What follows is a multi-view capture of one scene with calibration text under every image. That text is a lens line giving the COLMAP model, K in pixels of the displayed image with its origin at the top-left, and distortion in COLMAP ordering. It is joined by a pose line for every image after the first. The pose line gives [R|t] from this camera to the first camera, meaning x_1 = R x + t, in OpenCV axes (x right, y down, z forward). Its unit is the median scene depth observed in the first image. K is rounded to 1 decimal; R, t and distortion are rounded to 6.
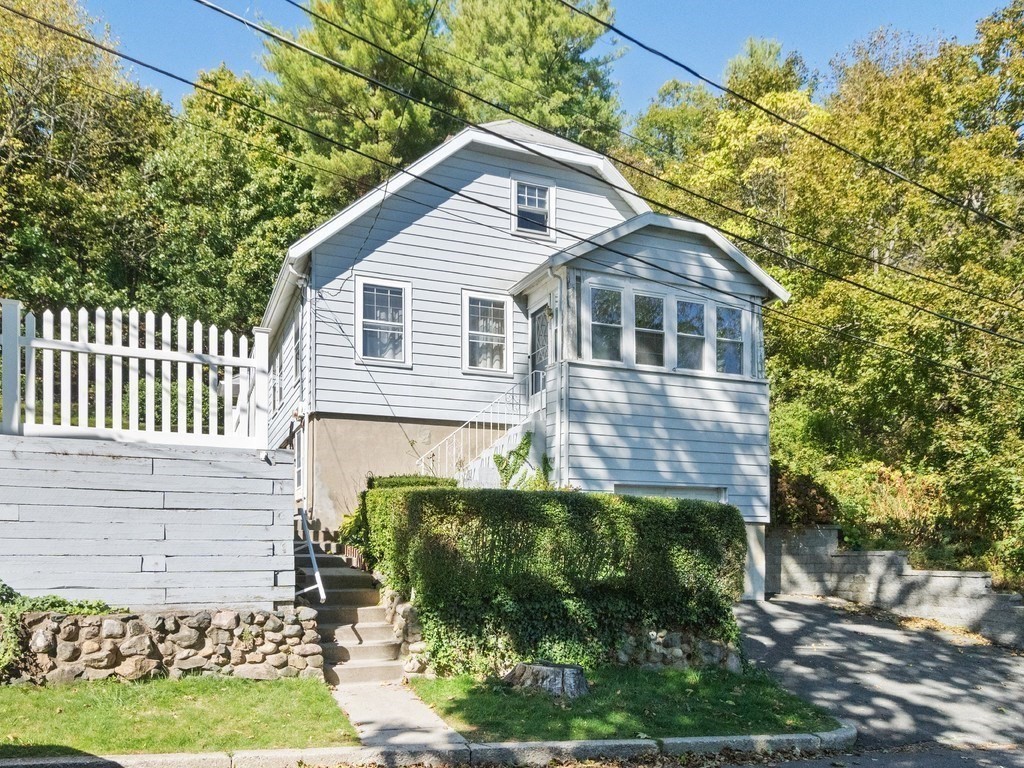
lens RADIAL K [[764.5, 0, 512.0], [0, 764.5, 384.0], [0, 0, 1]] dist [-0.008531, 0.001956]
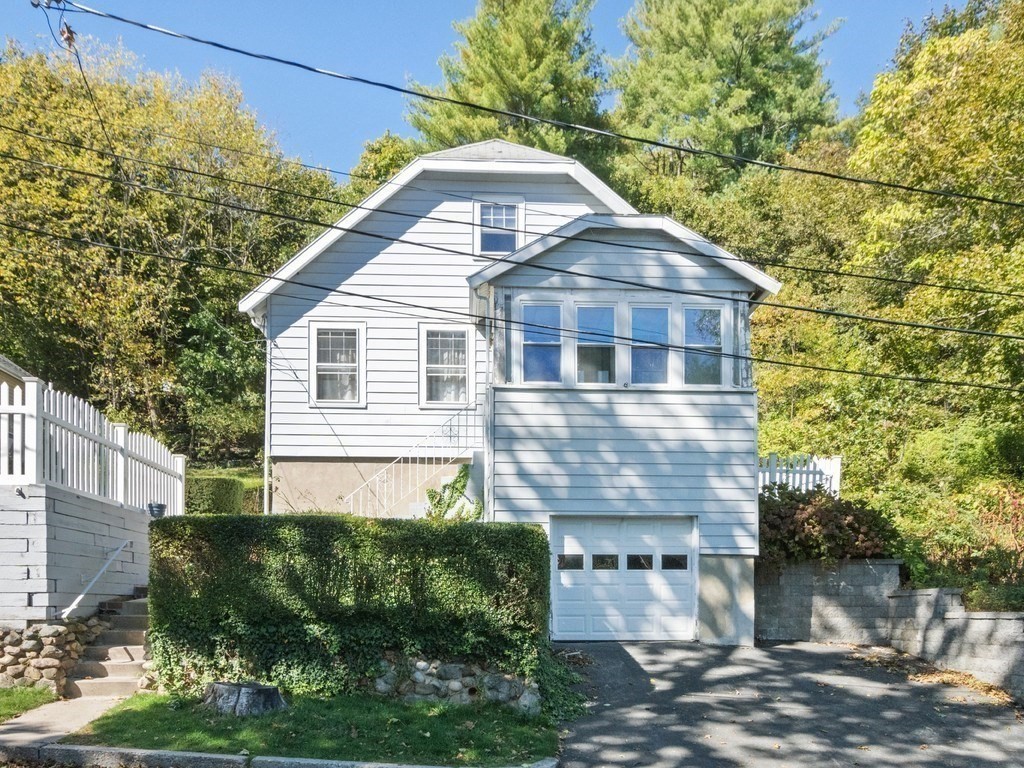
lens RADIAL K [[813.6, 0, 514.1], [0, 813.6, 438.2], [0, 0, 1]] dist [0.000730, 0.002481]
pose [[0.941209, -0.068223, -0.330865, 0.401517], [0.069636, 0.997544, -0.007598, 0.040818], [0.330571, -0.015889, 0.943647, 0.060235]]
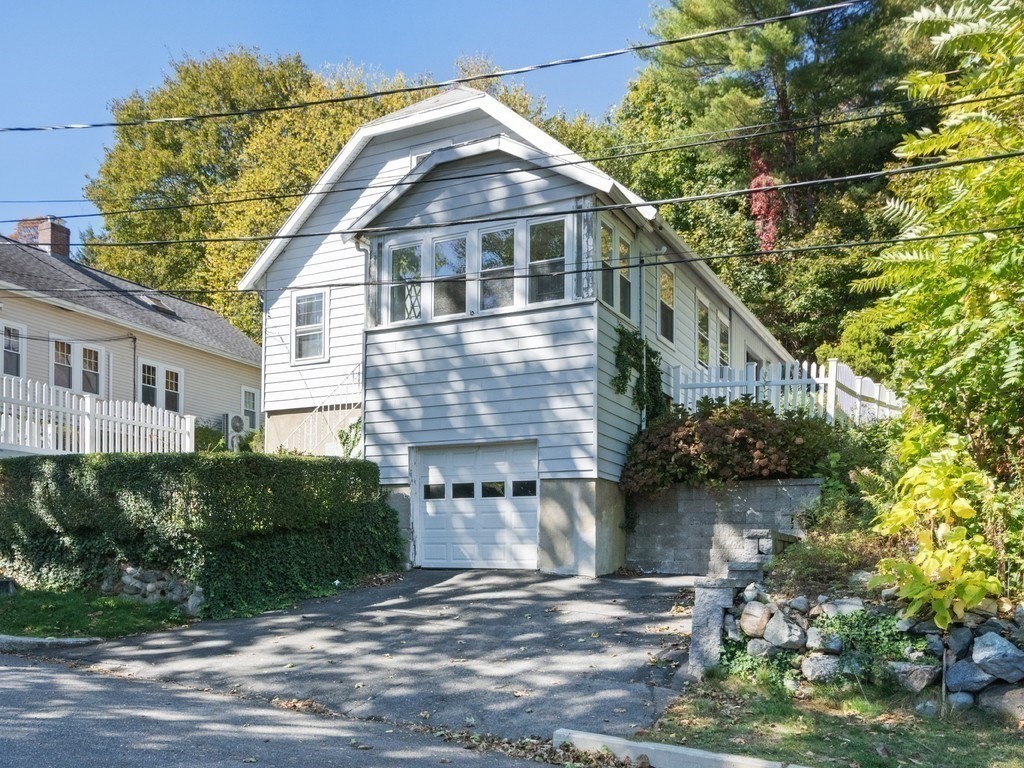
lens RADIAL K [[874.4, 0, 512.0], [0, 874.4, 384.0], [0, 0, 1]] dist [0.006531, 0.007690]
pose [[0.643468, -0.149072, -0.750817, 0.997535], [0.143296, 0.986973, -0.073152, 0.144020], [0.751941, -0.060518, 0.656447, 0.363321]]
